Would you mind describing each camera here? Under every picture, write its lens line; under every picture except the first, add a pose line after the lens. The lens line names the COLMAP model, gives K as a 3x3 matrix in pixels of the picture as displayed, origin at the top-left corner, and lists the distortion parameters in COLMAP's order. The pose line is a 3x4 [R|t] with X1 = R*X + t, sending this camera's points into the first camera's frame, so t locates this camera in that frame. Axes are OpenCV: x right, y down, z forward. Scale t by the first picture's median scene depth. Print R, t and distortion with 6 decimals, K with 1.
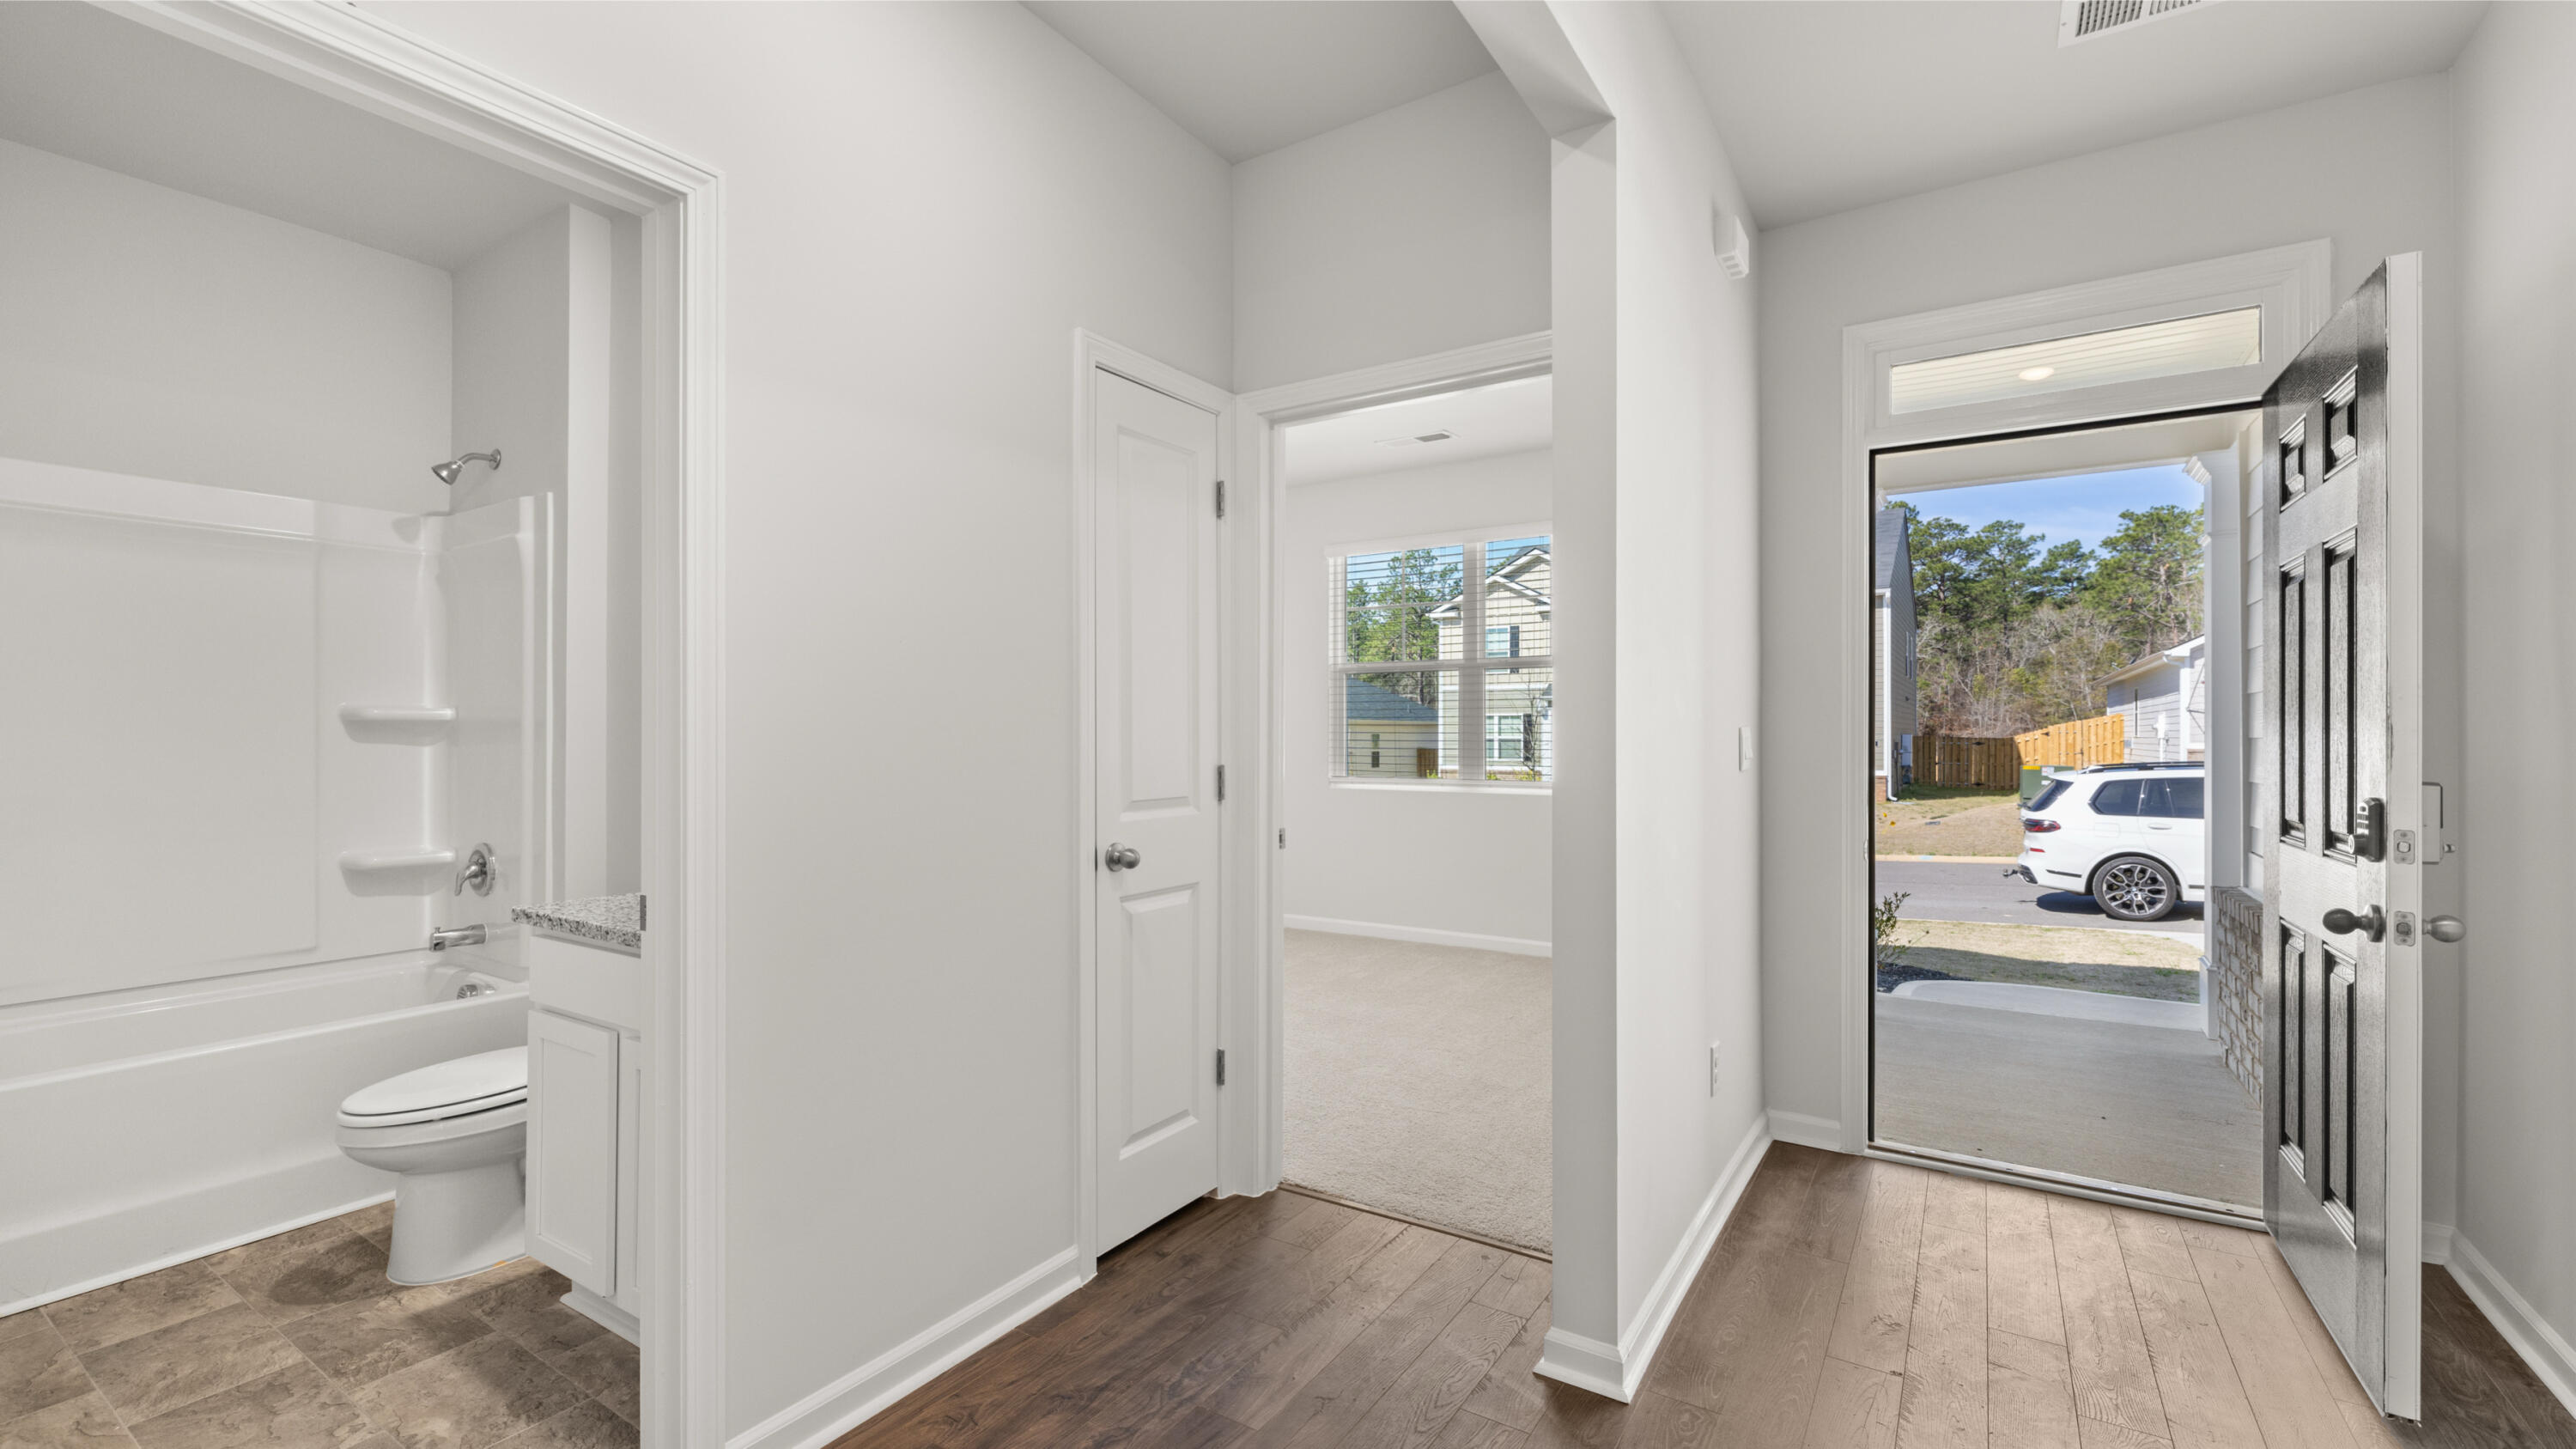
lens RADIAL K [[1076.3, 0, 1284.9], [0, 1076.3, 740.2], [0, 0, 1]] dist [-0.005619, 0.000855]
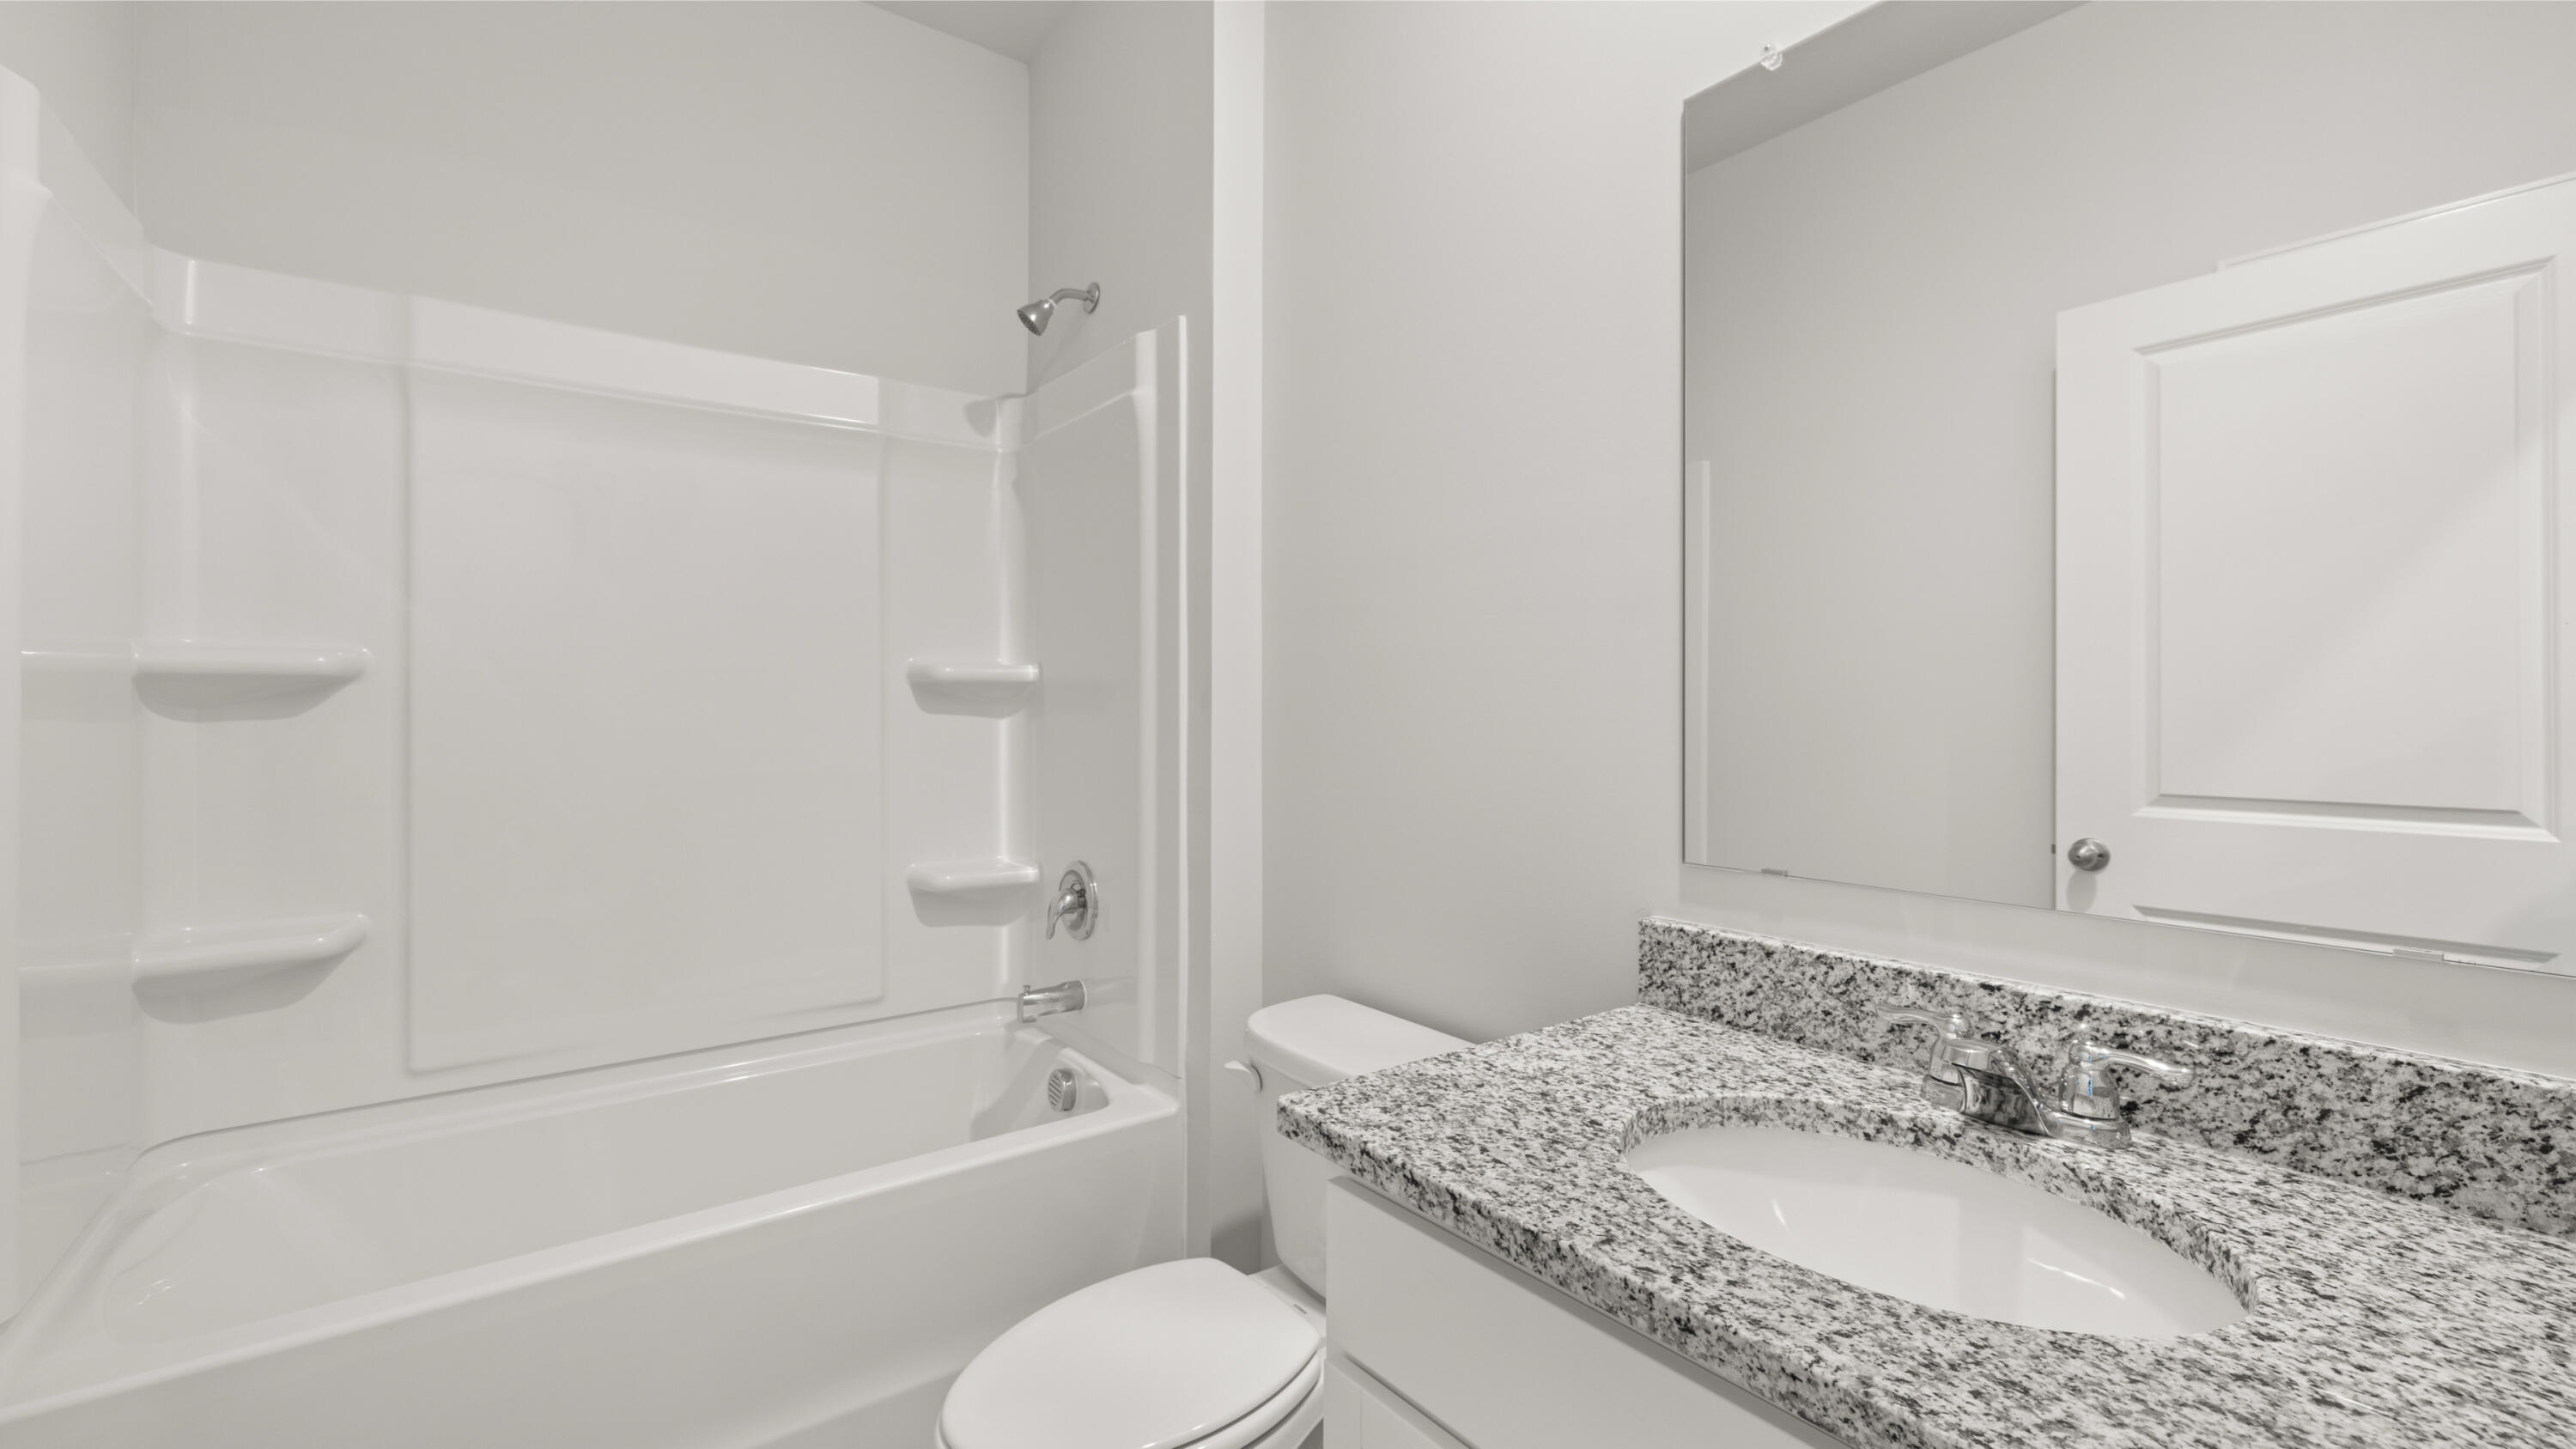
lens RADIAL K [[1076.3, 0, 1290.6], [0, 1076.3, 712.4], [0, 0, 1]] dist [-0.005619, 0.000855]
pose [[0.937947, -0.001604, -0.346776, -0.386380], [0.002126, 0.999997, 0.001127, 0.001292], [0.346773, -0.001794, 0.937947, 0.408338]]
